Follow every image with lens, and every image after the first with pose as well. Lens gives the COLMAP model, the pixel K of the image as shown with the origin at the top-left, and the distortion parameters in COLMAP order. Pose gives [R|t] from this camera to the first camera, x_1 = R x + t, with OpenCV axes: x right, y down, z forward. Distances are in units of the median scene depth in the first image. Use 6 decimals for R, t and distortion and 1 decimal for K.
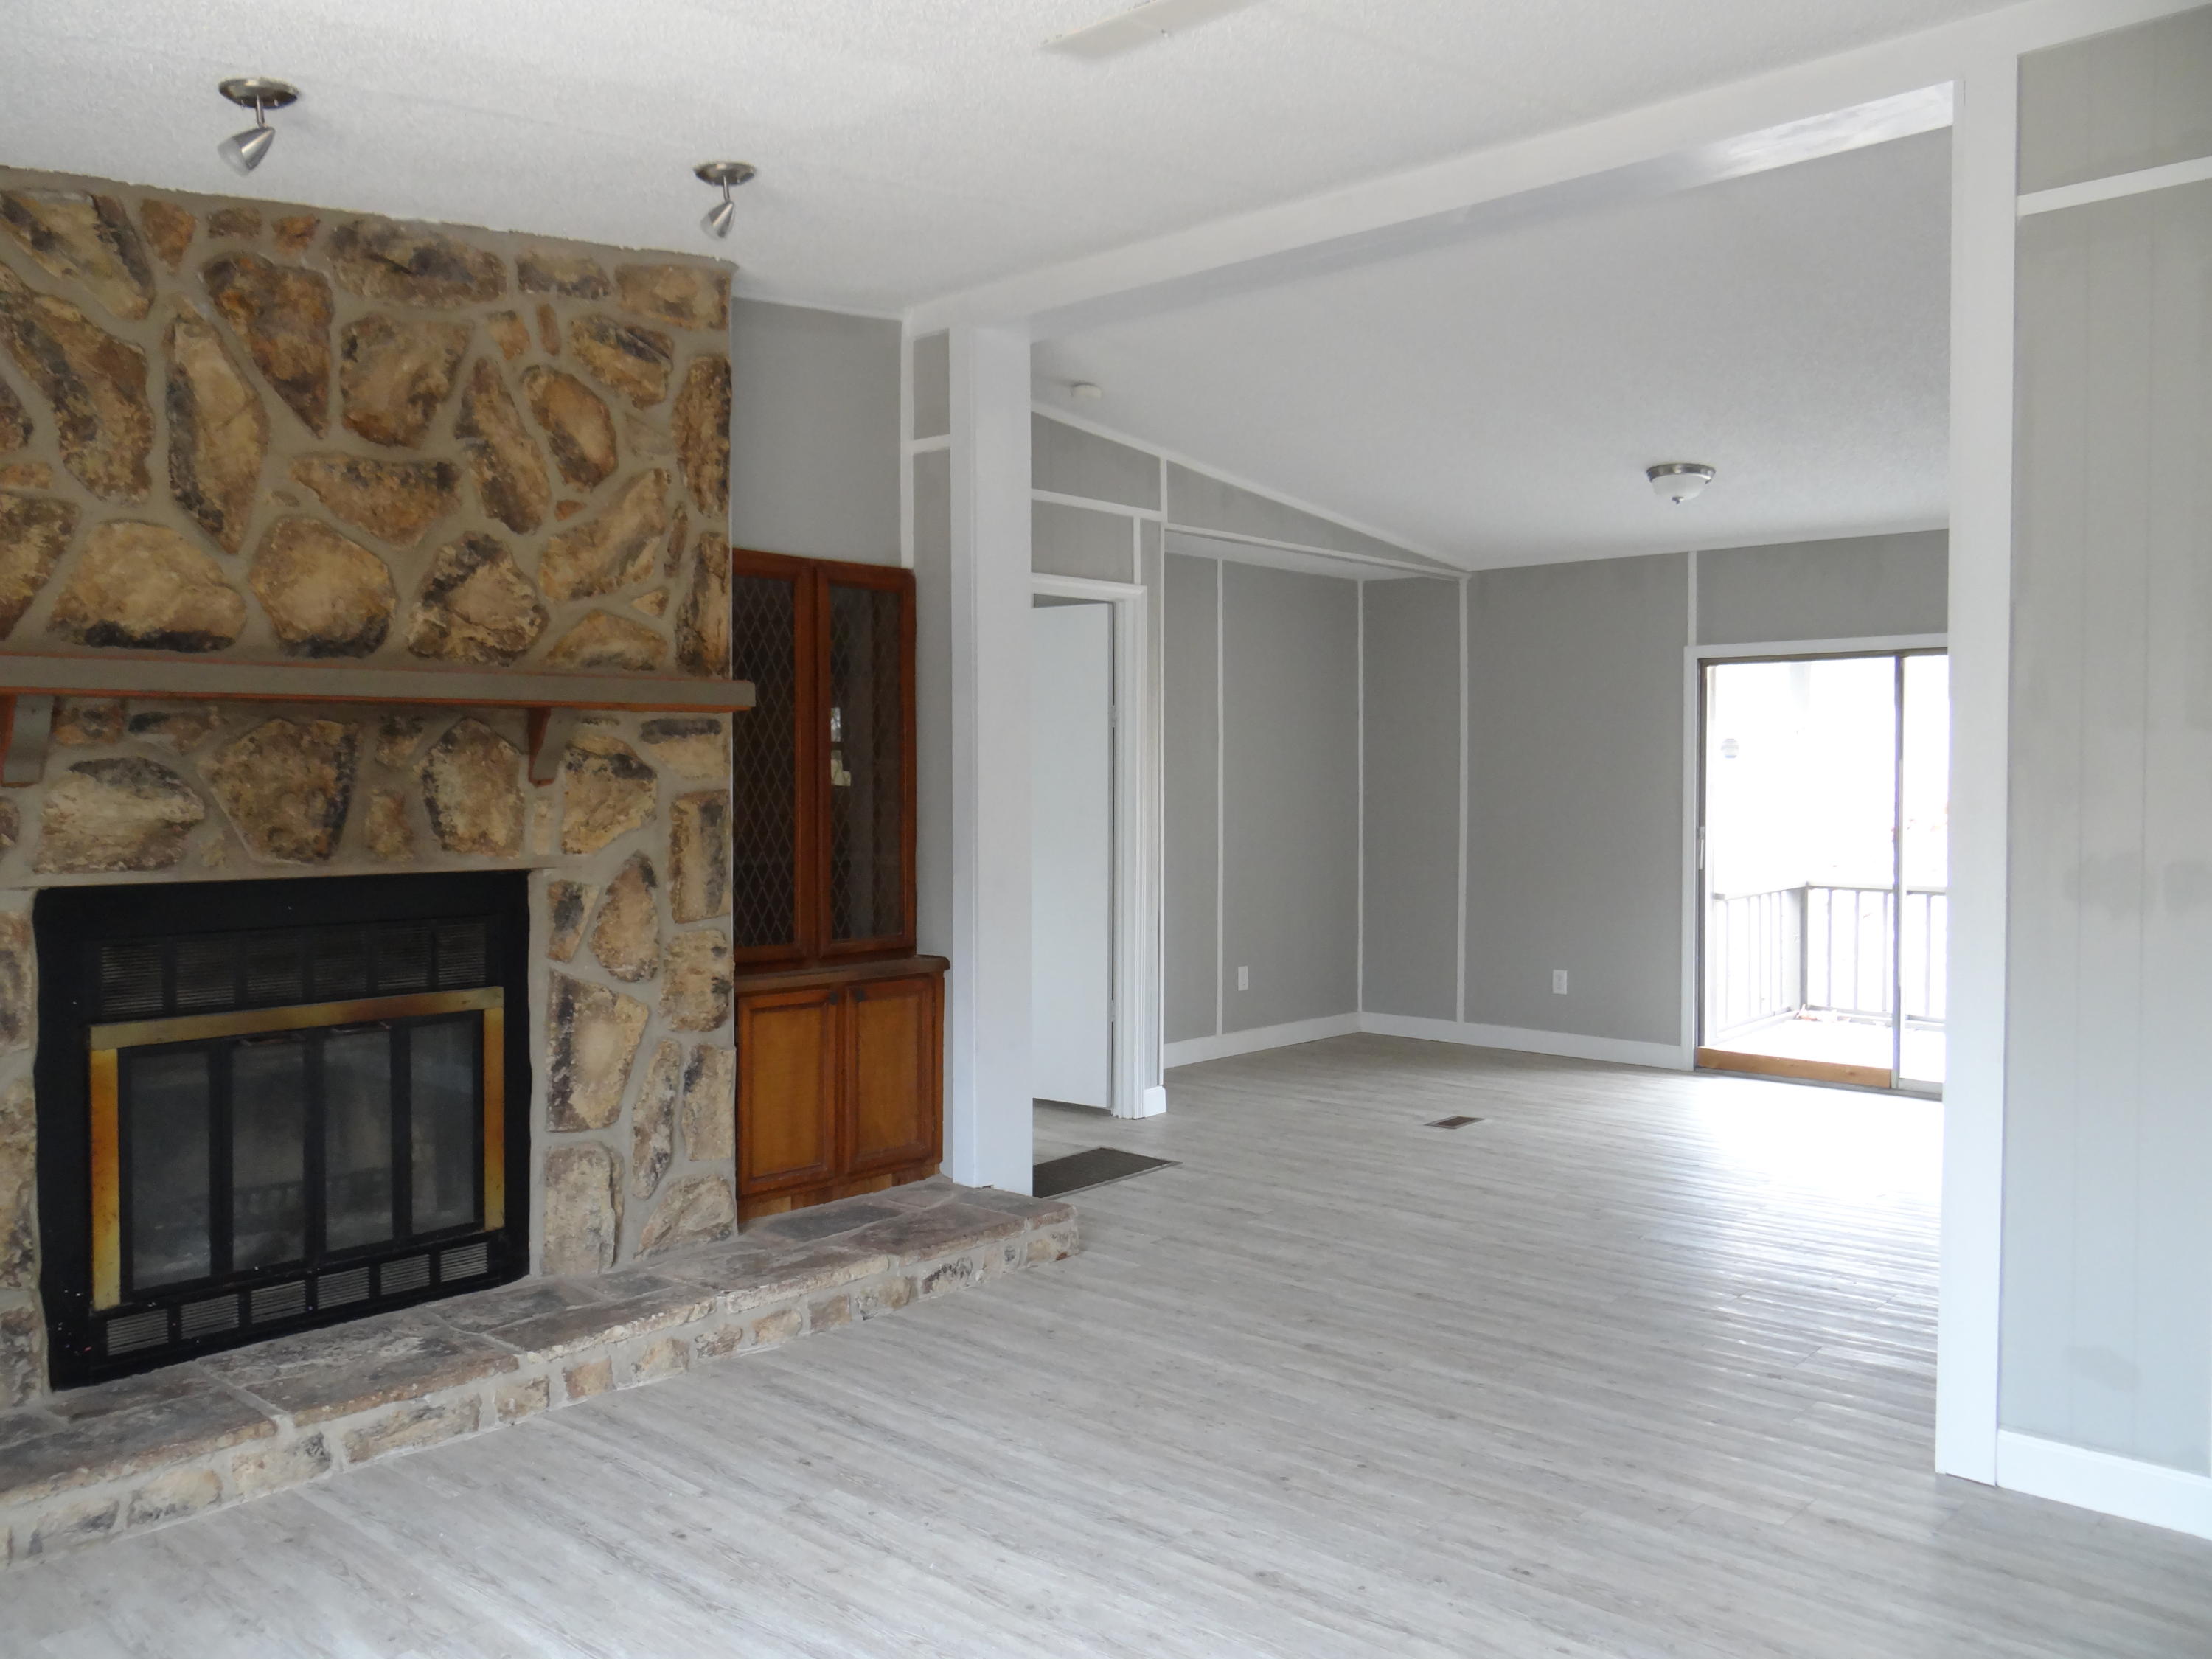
lens RADIAL K [[1758.1, 0, 1106.0], [0, 1758.1, 829.5], [0, 0, 1]] dist [0.008459, 0.004649]
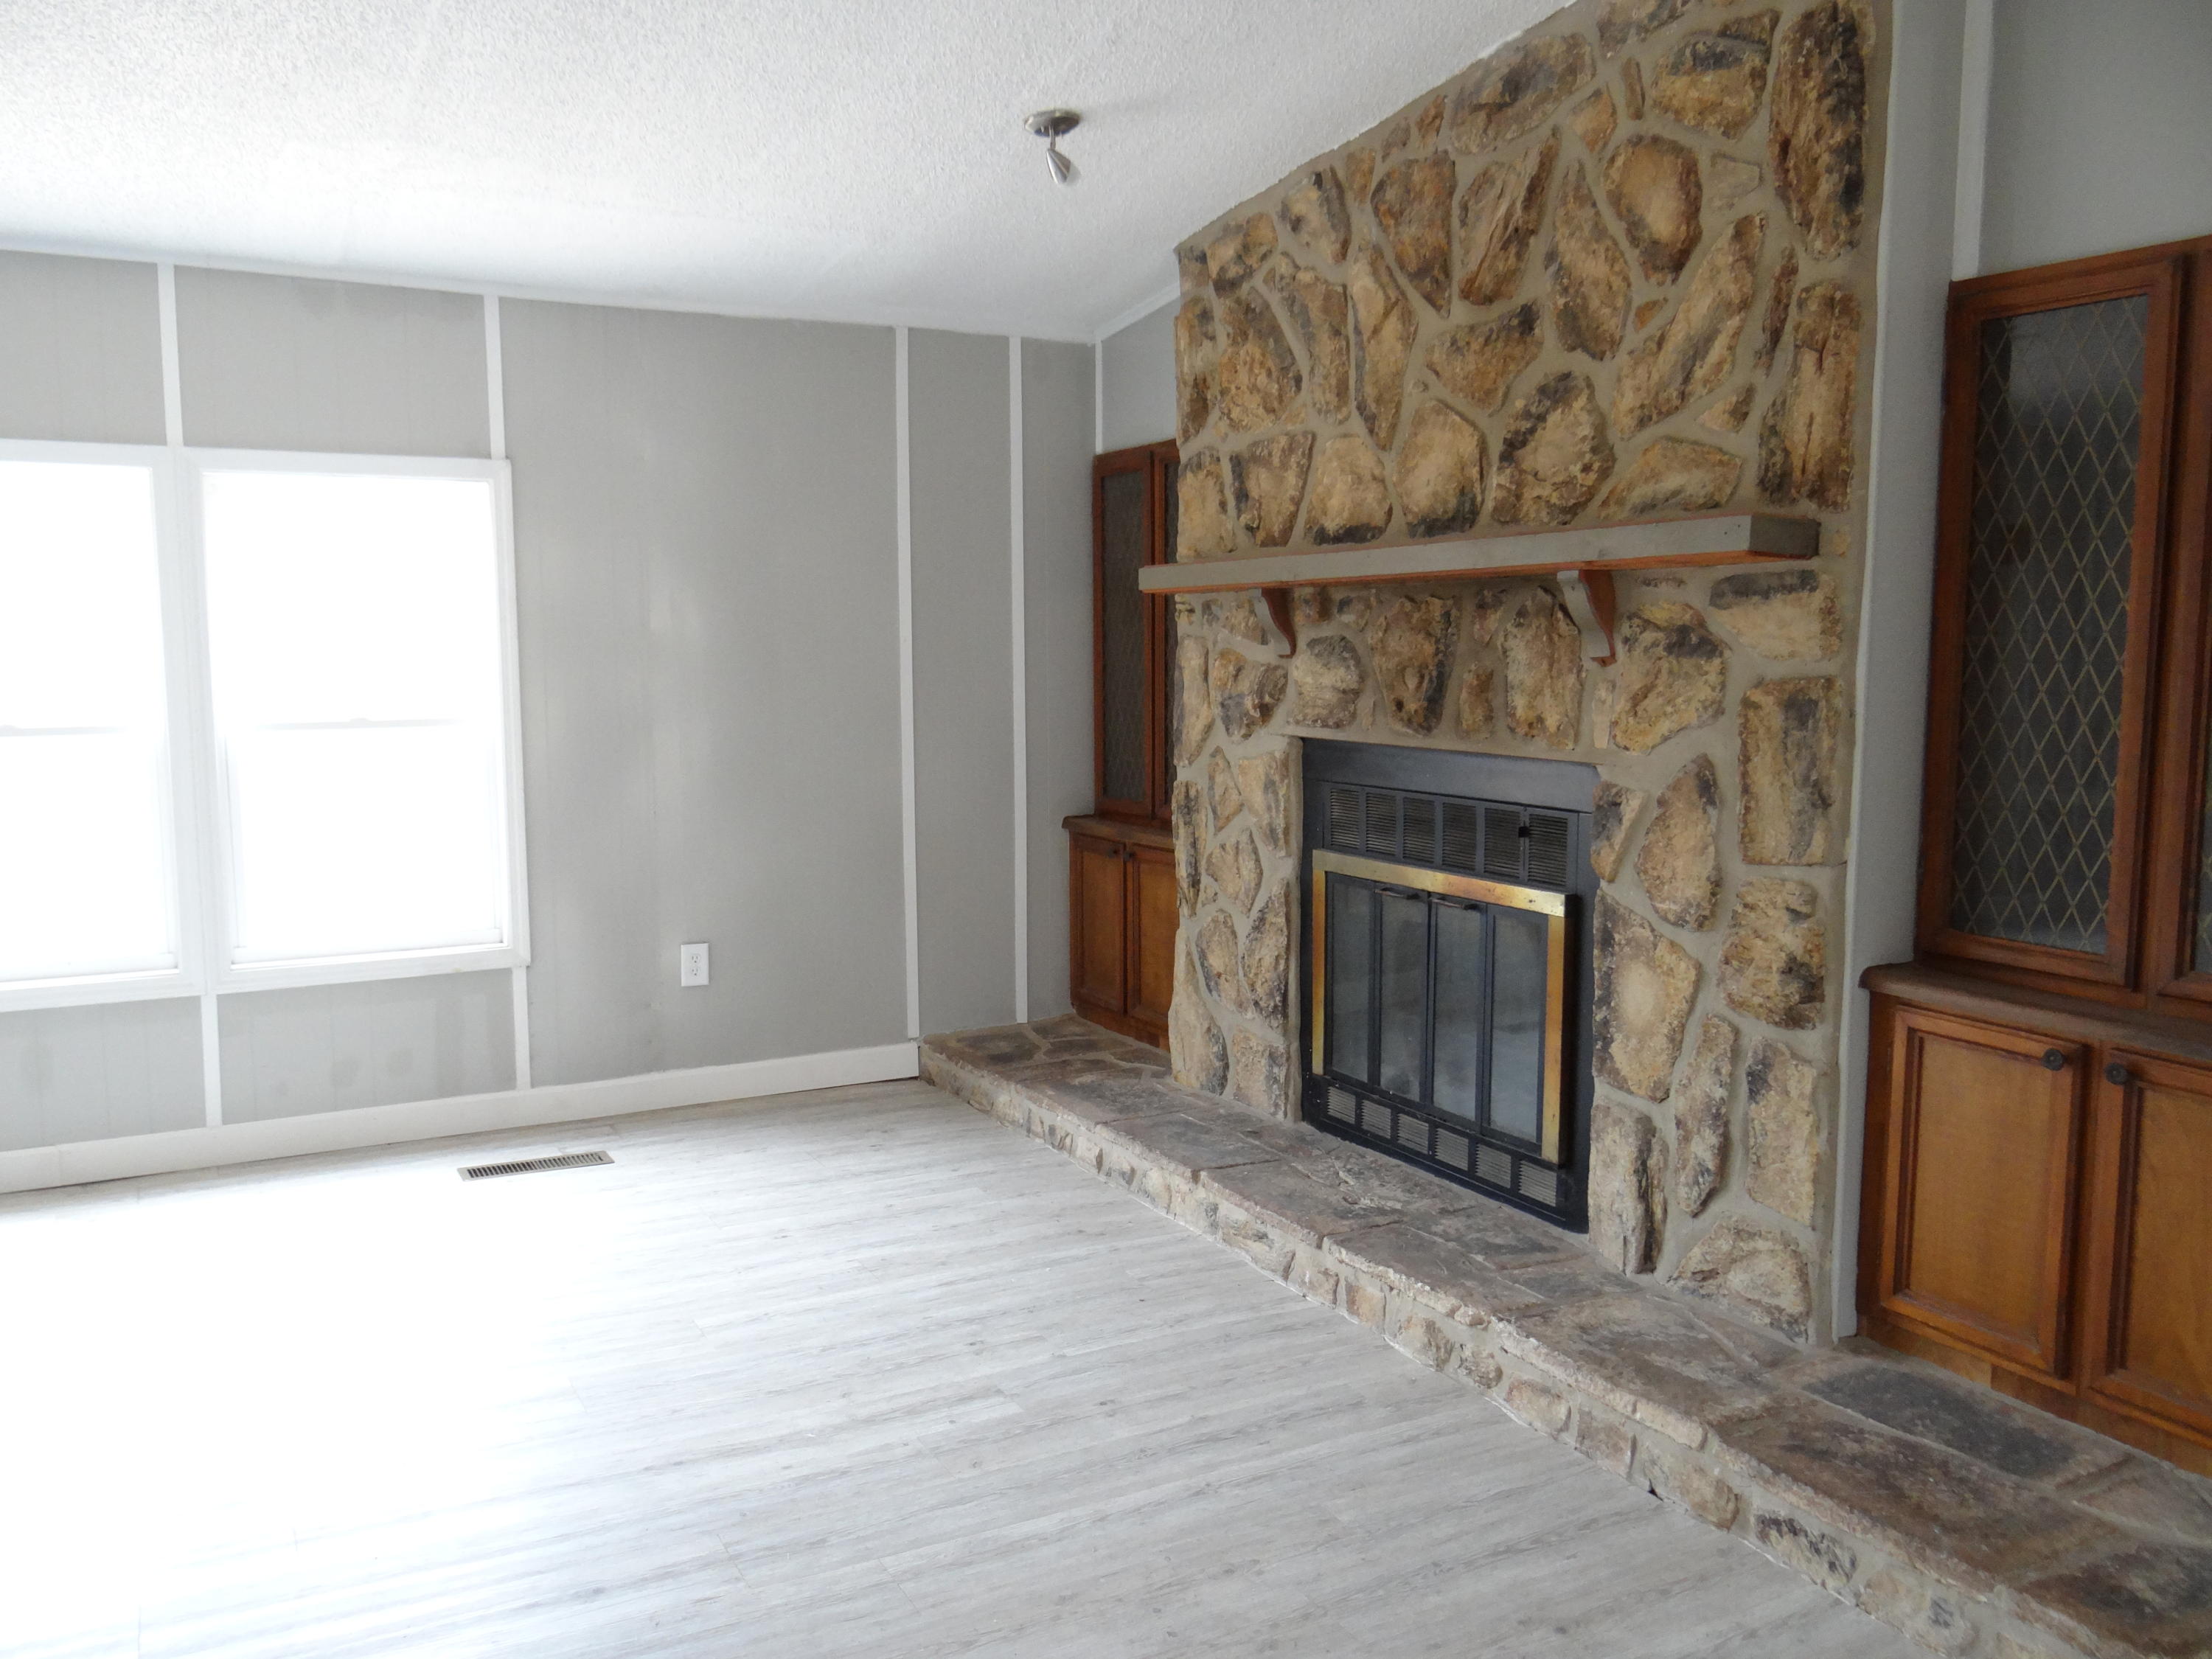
lens RADIAL K [[1794.6, 0, 1106.0], [0, 1794.6, 829.5], [0, 0, 1]] dist [0.029998, 0.003065]
pose [[-0.340963, 0.099298, -0.934818, 0.574549], [-0.029887, 0.992758, 0.116353, -0.040466], [0.939602, 0.067611, -0.335526, 1.095436]]
